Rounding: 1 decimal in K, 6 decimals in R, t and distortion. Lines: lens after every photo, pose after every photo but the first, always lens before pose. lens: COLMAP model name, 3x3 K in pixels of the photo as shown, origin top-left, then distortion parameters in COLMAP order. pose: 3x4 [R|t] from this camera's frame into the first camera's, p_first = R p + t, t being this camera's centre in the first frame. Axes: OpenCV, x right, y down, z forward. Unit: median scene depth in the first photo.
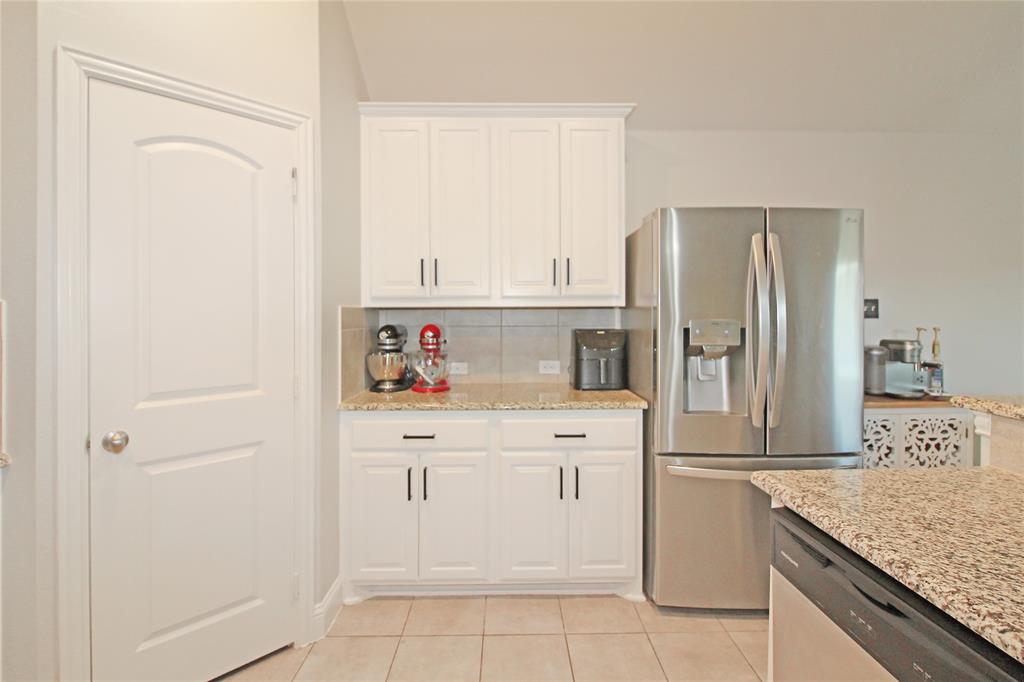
lens RADIAL K [[472.7, 0, 515.2], [0, 472.7, 314.8], [0, 0, 1]] dist [-0.019296, -0.000682]
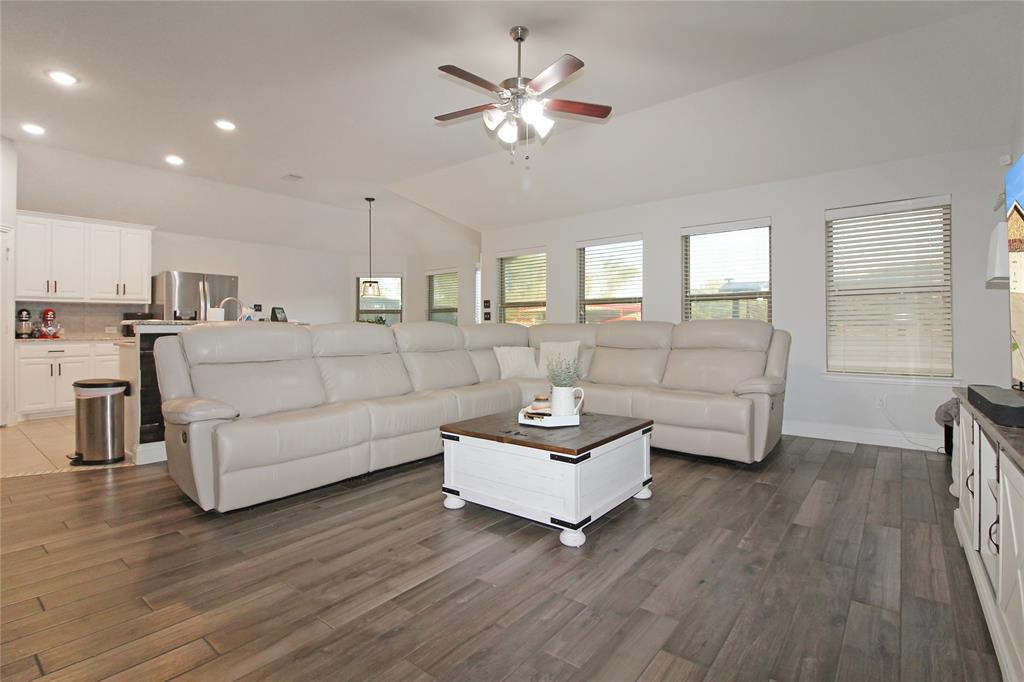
lens RADIAL K [[484.9, 0, 521.1], [0, 484.9, 322.5], [0, 0, 1]] dist [-0.031032, -0.000552]
pose [[0.631941, 0.005815, 0.774995, -0.582803], [-0.002402, 0.999982, -0.005545, 0.108821], [-0.775013, 0.001642, 0.631943, -2.560638]]
